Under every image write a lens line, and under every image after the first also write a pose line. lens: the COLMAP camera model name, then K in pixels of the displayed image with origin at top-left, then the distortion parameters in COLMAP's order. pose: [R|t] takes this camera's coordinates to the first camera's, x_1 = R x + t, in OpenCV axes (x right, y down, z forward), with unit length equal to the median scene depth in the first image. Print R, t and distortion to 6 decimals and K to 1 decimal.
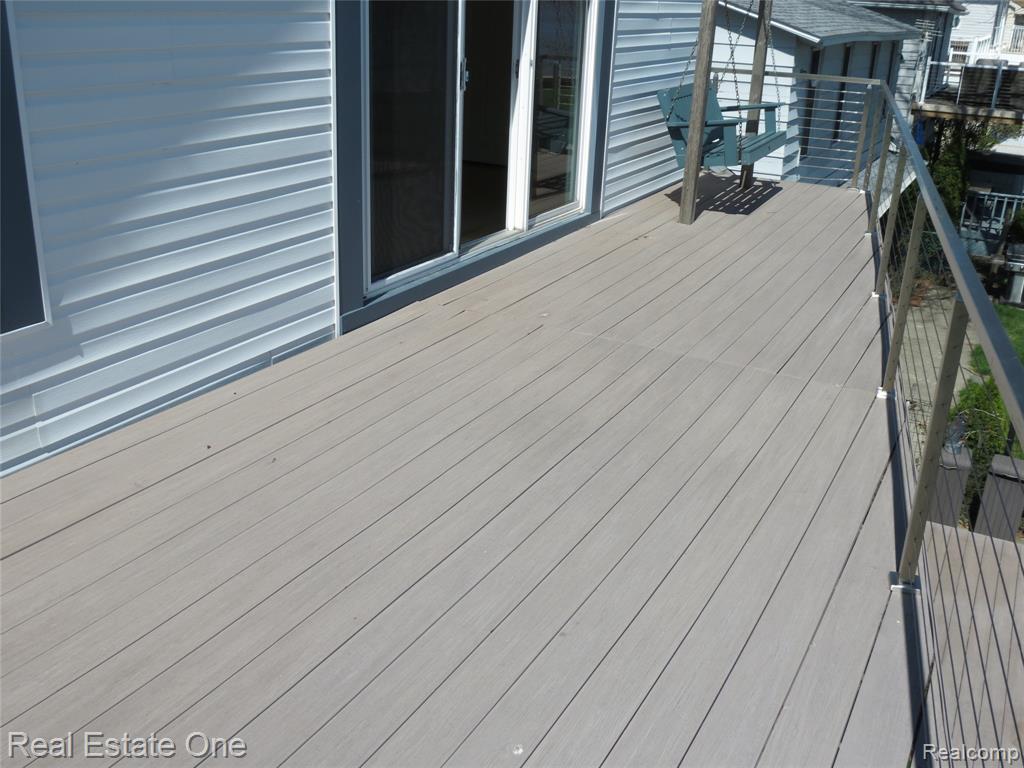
lens RADIAL K [[1034.3, 0, 512.0], [0, 1034.3, 384.0], [0, 0, 1]] dist [-0.024008, -0.007497]
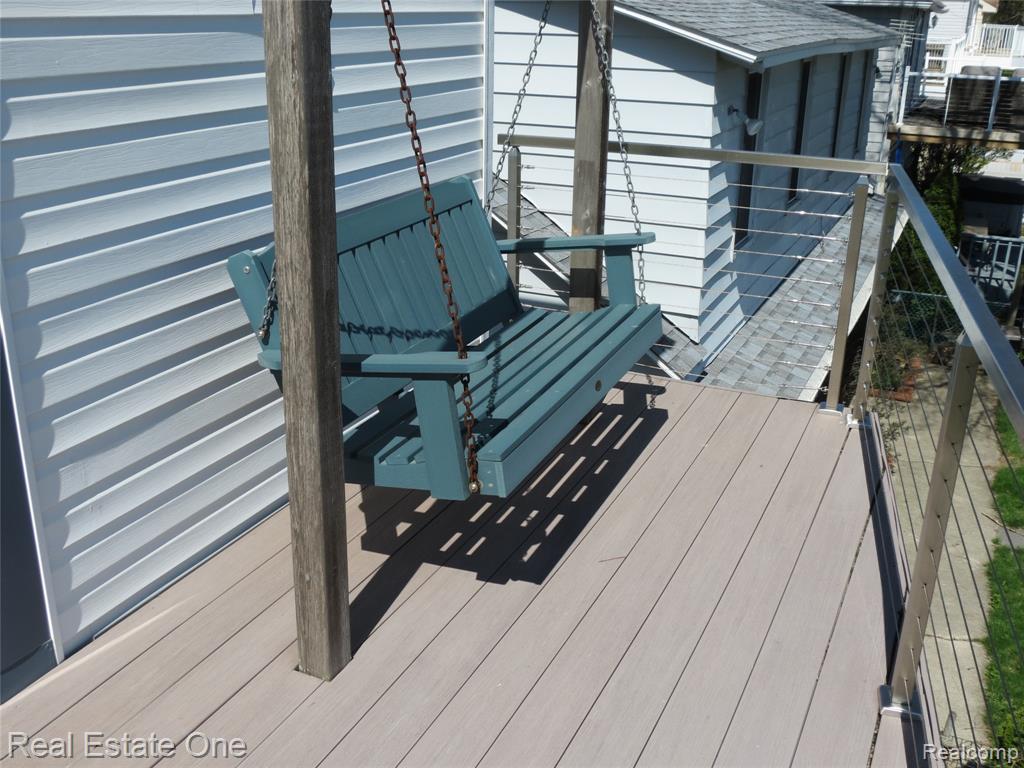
lens RADIAL K [[1034.3, 0, 512.0], [0, 1034.3, 384.0], [0, 0, 1]] dist [-0.024008, -0.007497]
pose [[0.999106, -0.031350, 0.028361, 0.071623], [0.031585, 0.999470, -0.007881, -0.077700], [-0.028098, 0.008769, 0.999567, 0.220382]]
